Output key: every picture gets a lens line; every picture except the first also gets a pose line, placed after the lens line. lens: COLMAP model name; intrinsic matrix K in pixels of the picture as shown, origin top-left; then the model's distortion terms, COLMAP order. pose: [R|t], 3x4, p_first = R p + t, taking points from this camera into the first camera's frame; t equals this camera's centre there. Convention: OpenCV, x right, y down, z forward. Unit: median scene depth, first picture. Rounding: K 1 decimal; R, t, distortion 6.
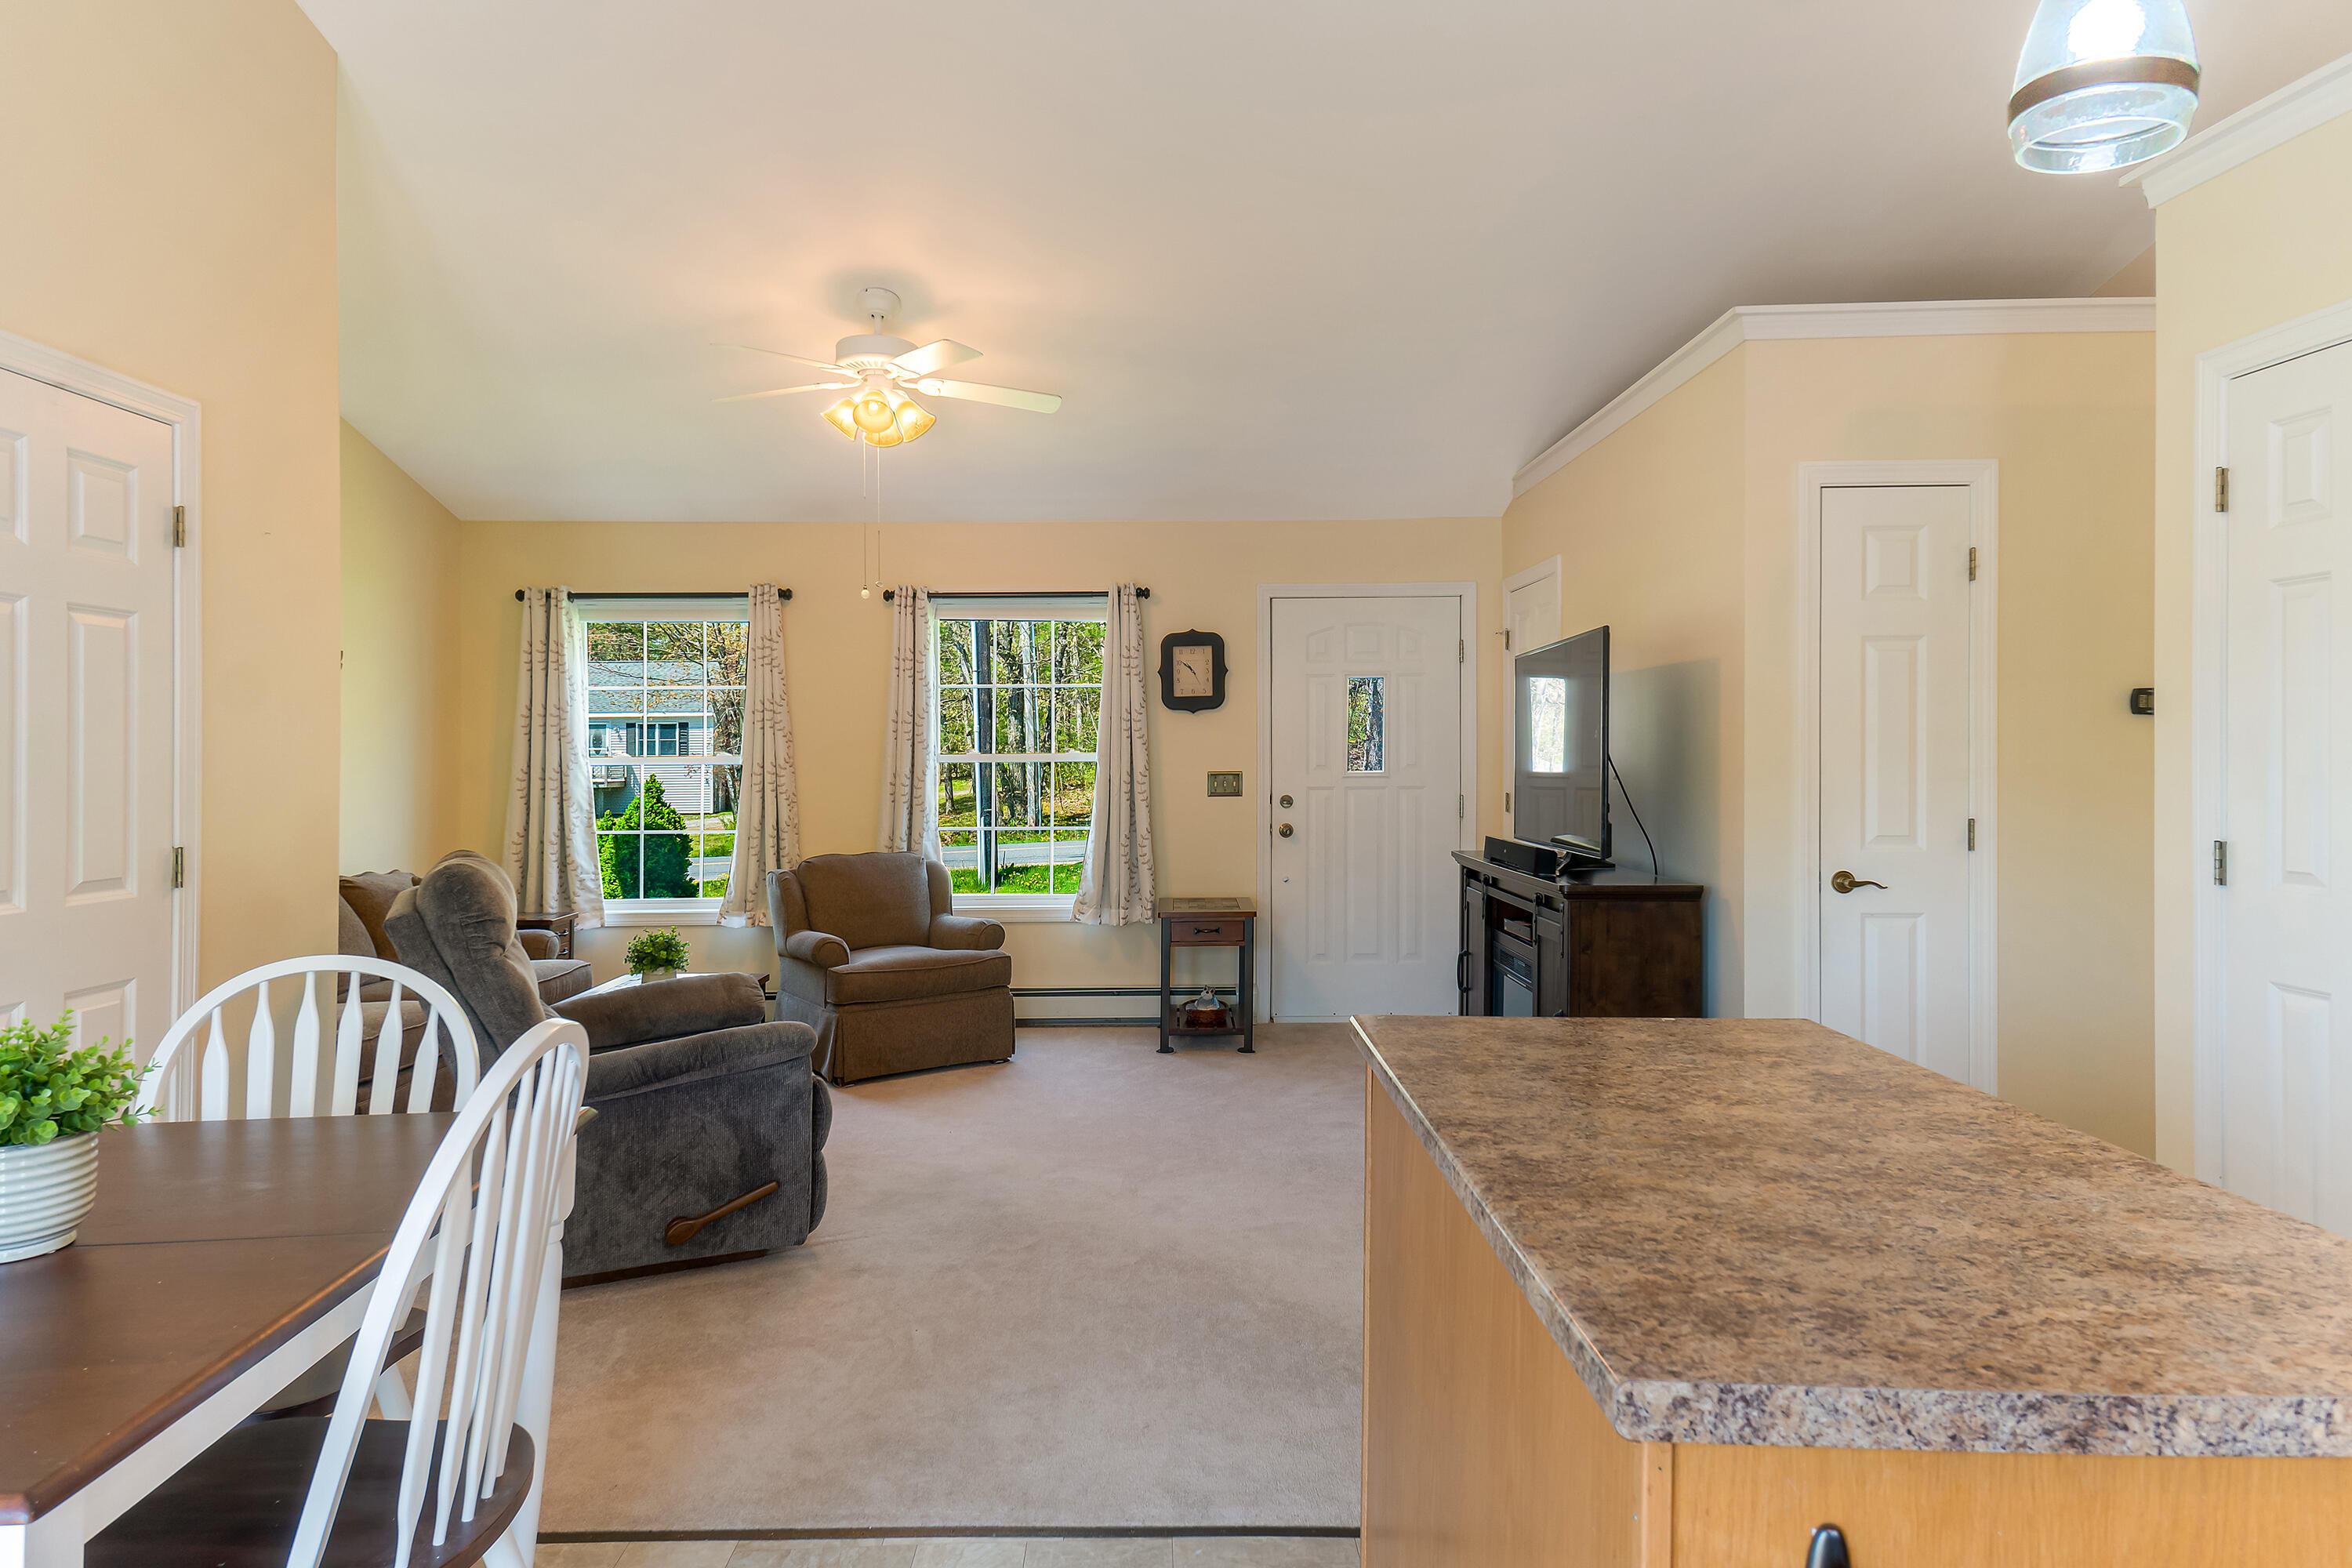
lens RADIAL K [[1463.7, 0, 1143.6], [0, 1463.7, 746.7], [0, 0, 1]] dist [0.113461, -0.053602]
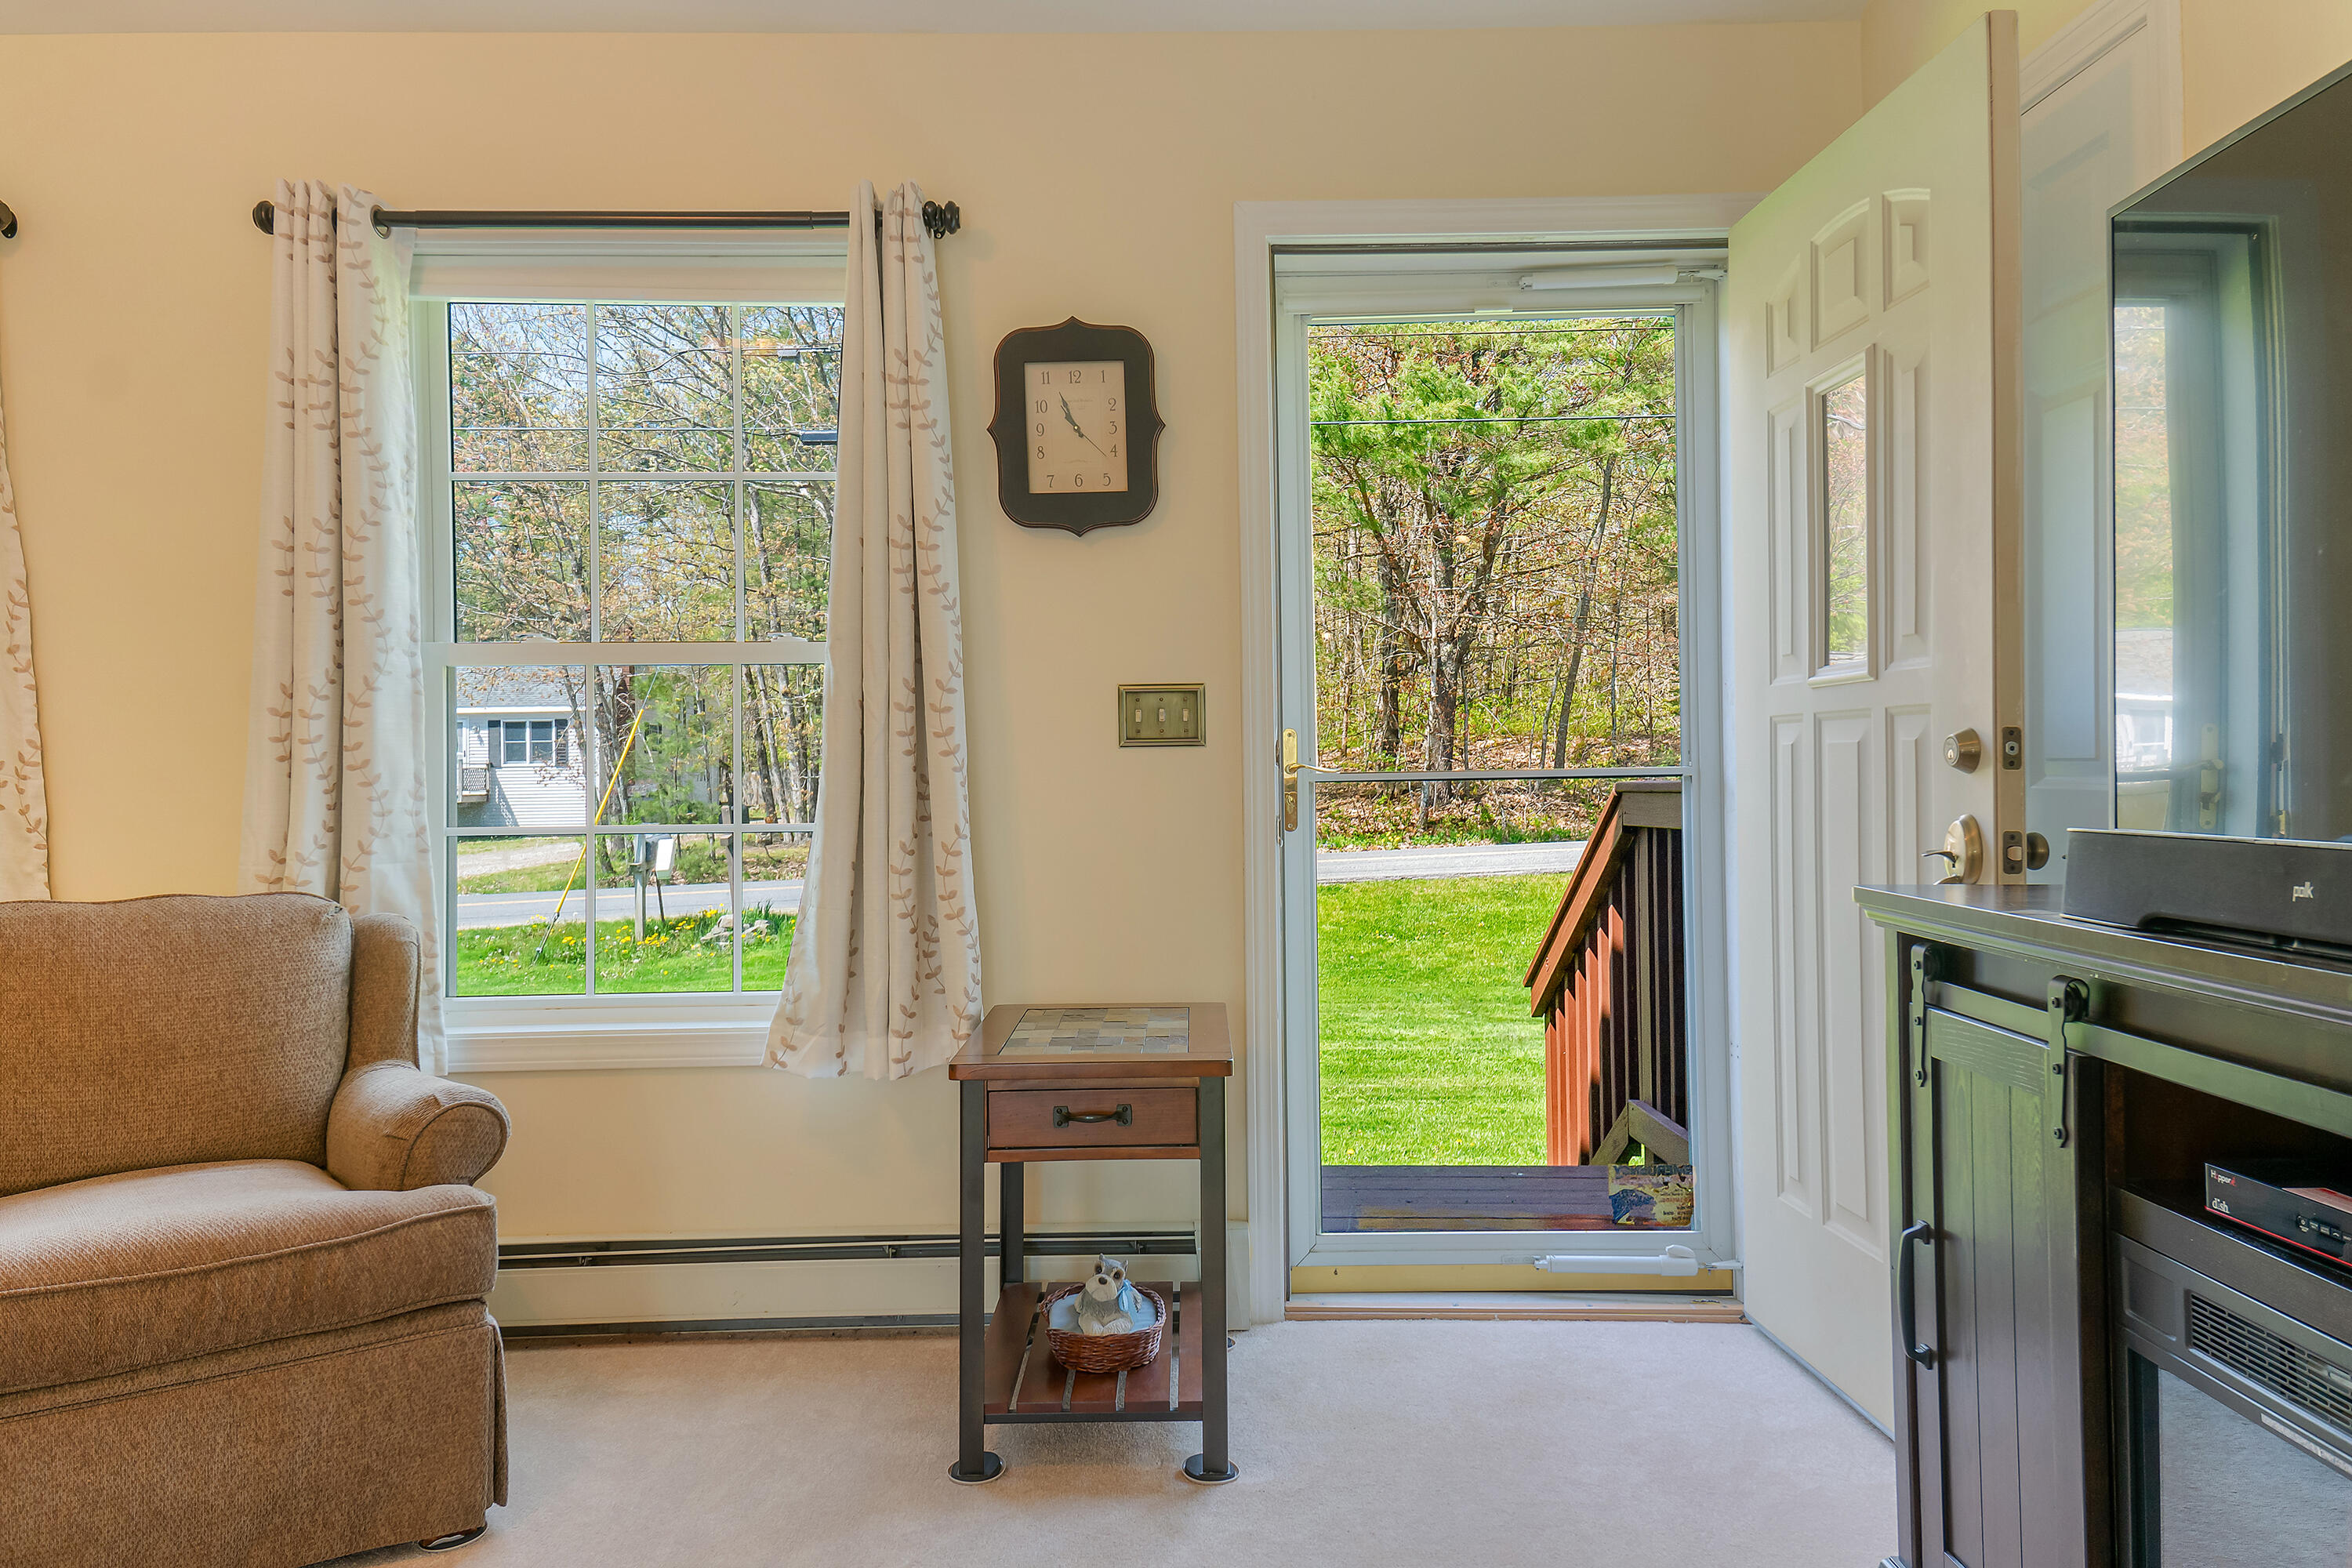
lens RADIAL K [[1777.1, 0, 1166.4], [0, 1777.1, 773.7], [0, 0, 1]] dist [0.107424, -0.000921]
pose [[0.999673, -0.003292, 0.025372, 0.046075], [0.002891, 0.999870, 0.015850, 0.034569], [-0.025421, -0.015771, 0.999552, 0.526401]]
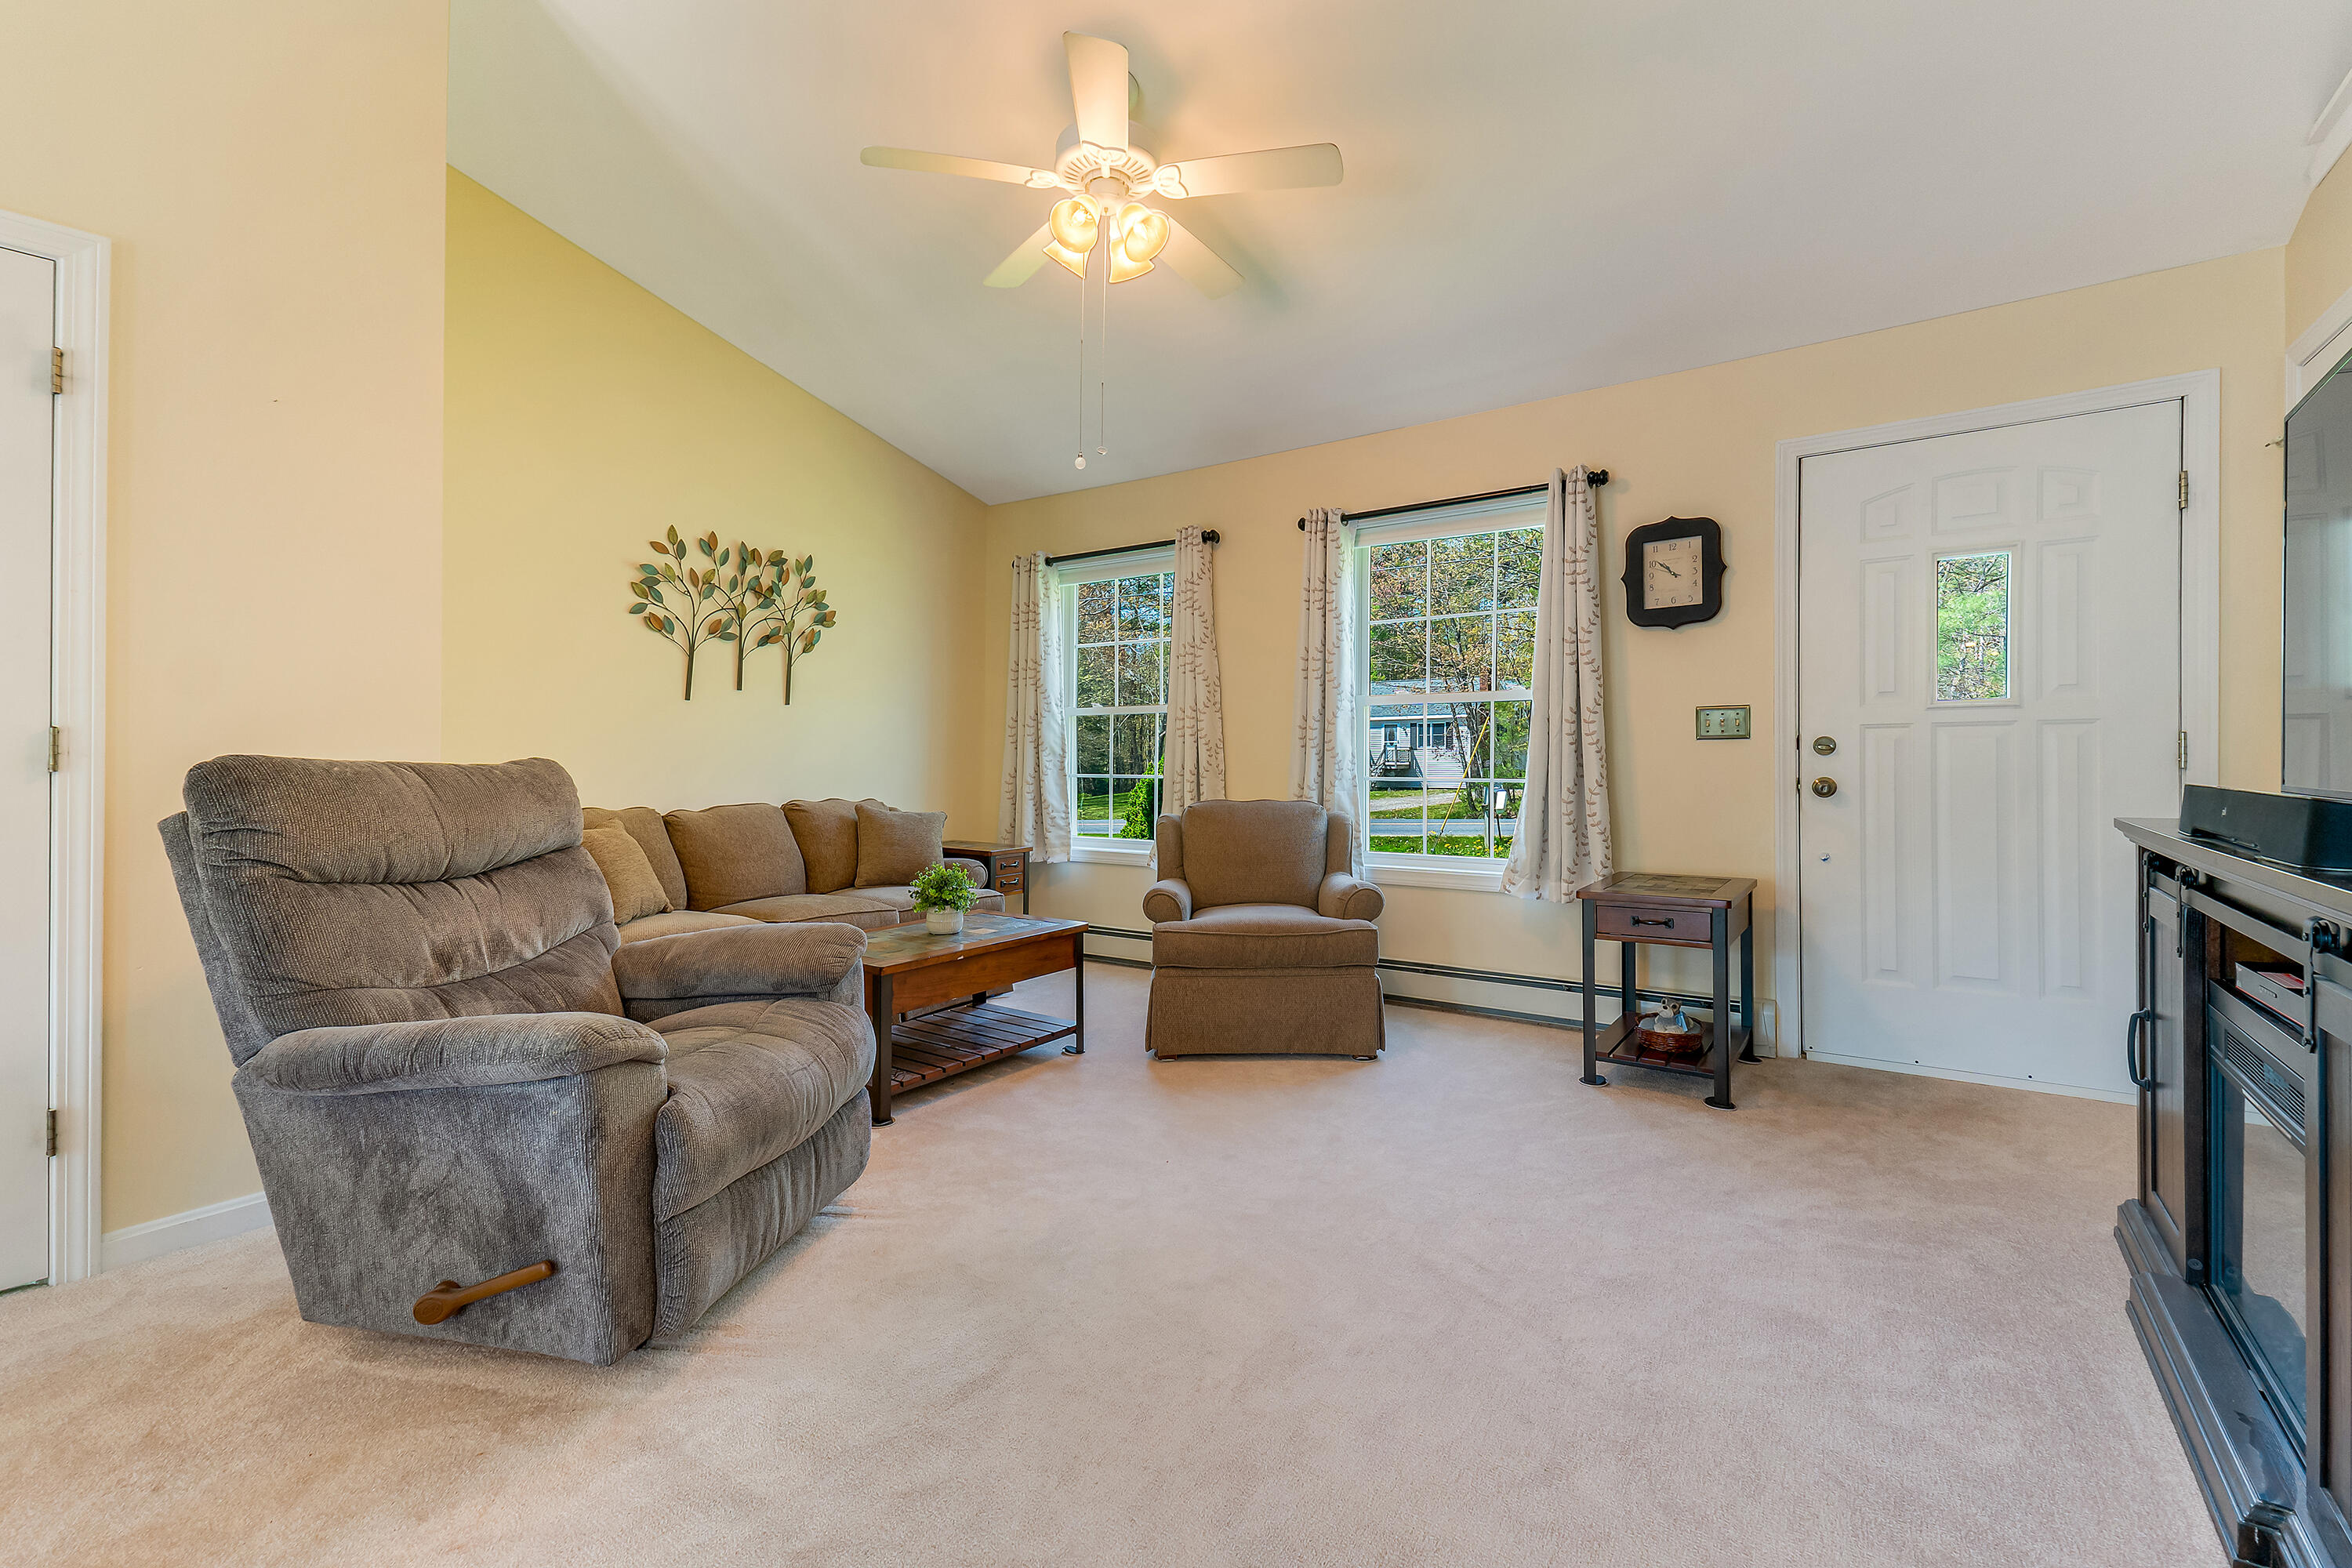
lens RADIAL K [[1055.2, 0, 1131.1], [0, 1055.2, 740.8], [0, 0, 1]] dist [0.033323, -0.000092]
pose [[0.821108, -0.004108, -0.570757, 0.118568], [0.002434, 0.999990, -0.003695, 0.036297], [0.570767, 0.001644, 0.821110, 0.398920]]
